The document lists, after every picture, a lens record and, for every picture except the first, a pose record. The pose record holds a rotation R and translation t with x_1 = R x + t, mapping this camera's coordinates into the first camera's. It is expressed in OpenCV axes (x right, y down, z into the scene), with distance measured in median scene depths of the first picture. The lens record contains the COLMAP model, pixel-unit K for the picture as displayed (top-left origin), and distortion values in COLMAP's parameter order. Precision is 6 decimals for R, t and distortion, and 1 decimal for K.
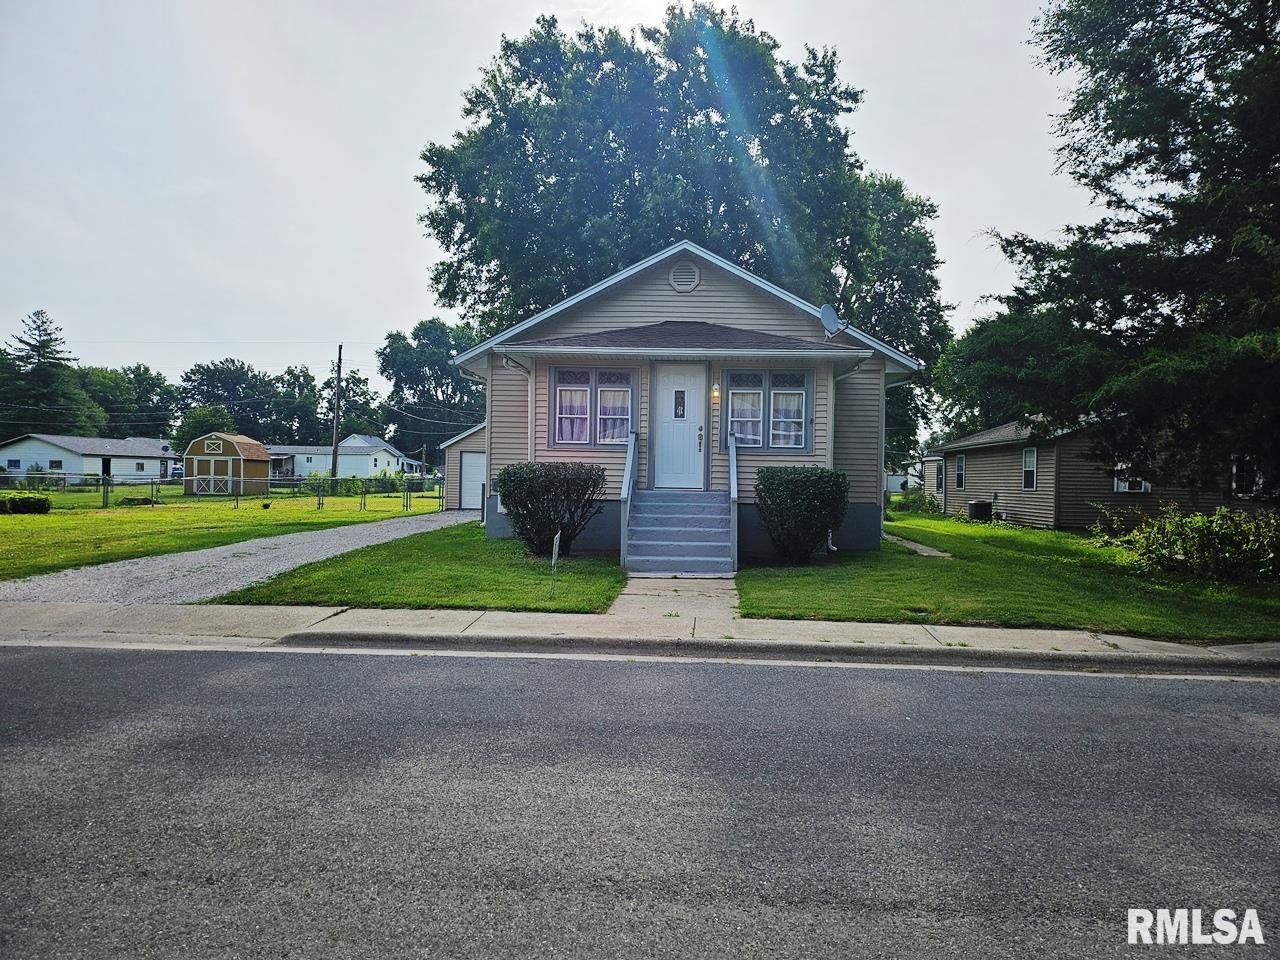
lens RADIAL K [[912.4, 0, 640.0], [0, 912.4, 480.0], [0, 0, 1]] dist [0.070554, -0.098444]
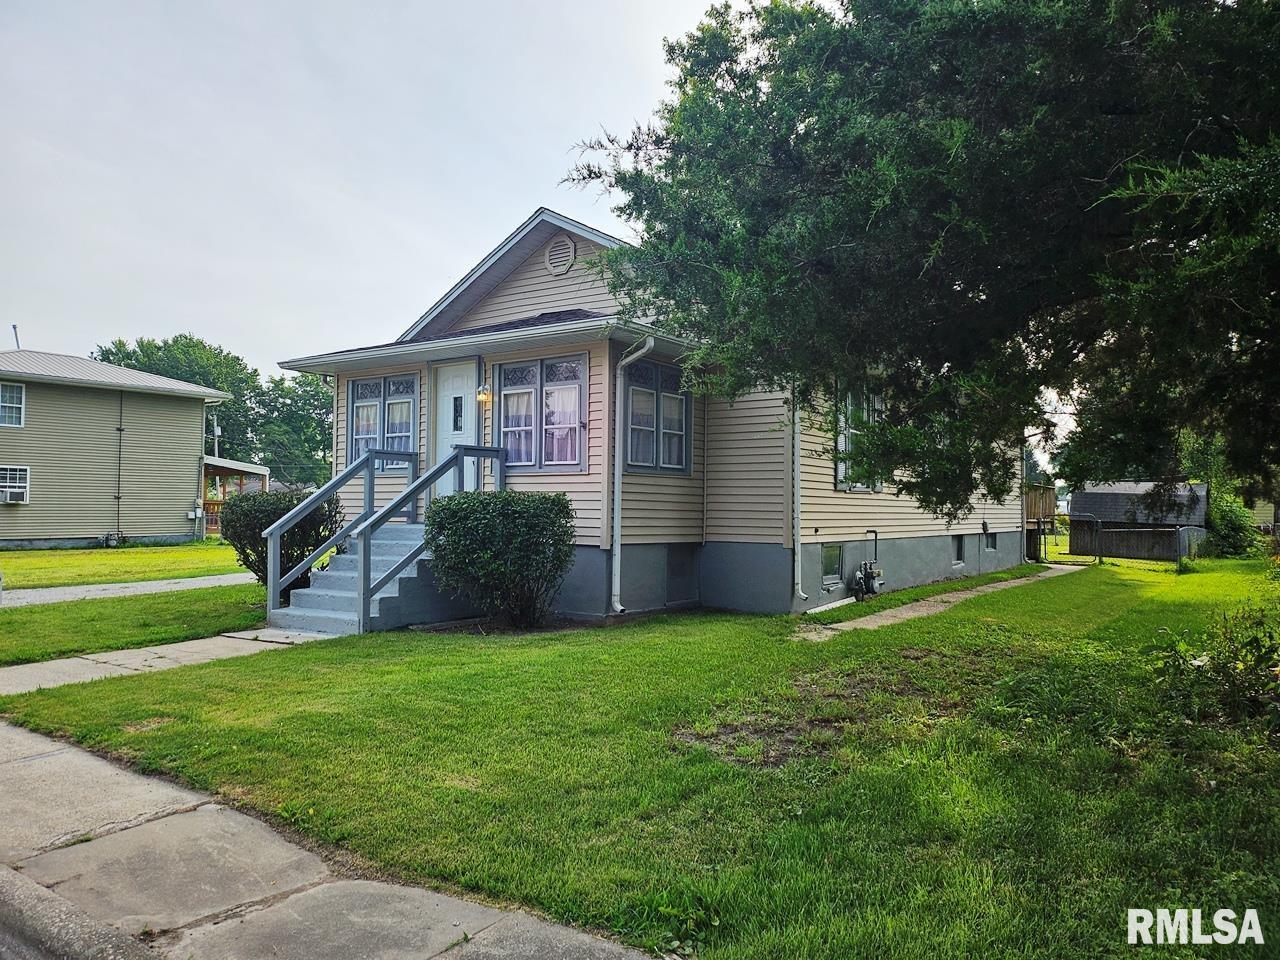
lens RADIAL K [[912.4, 0, 640.0], [0, 912.4, 480.0], [0, 0, 1]] dist [0.070554, -0.098444]
pose [[0.868162, -0.026226, -0.495587, 0.500654], [0.003908, 0.998933, -0.046016, 0.008761], [0.496265, 0.038012, 0.867339, 0.355757]]
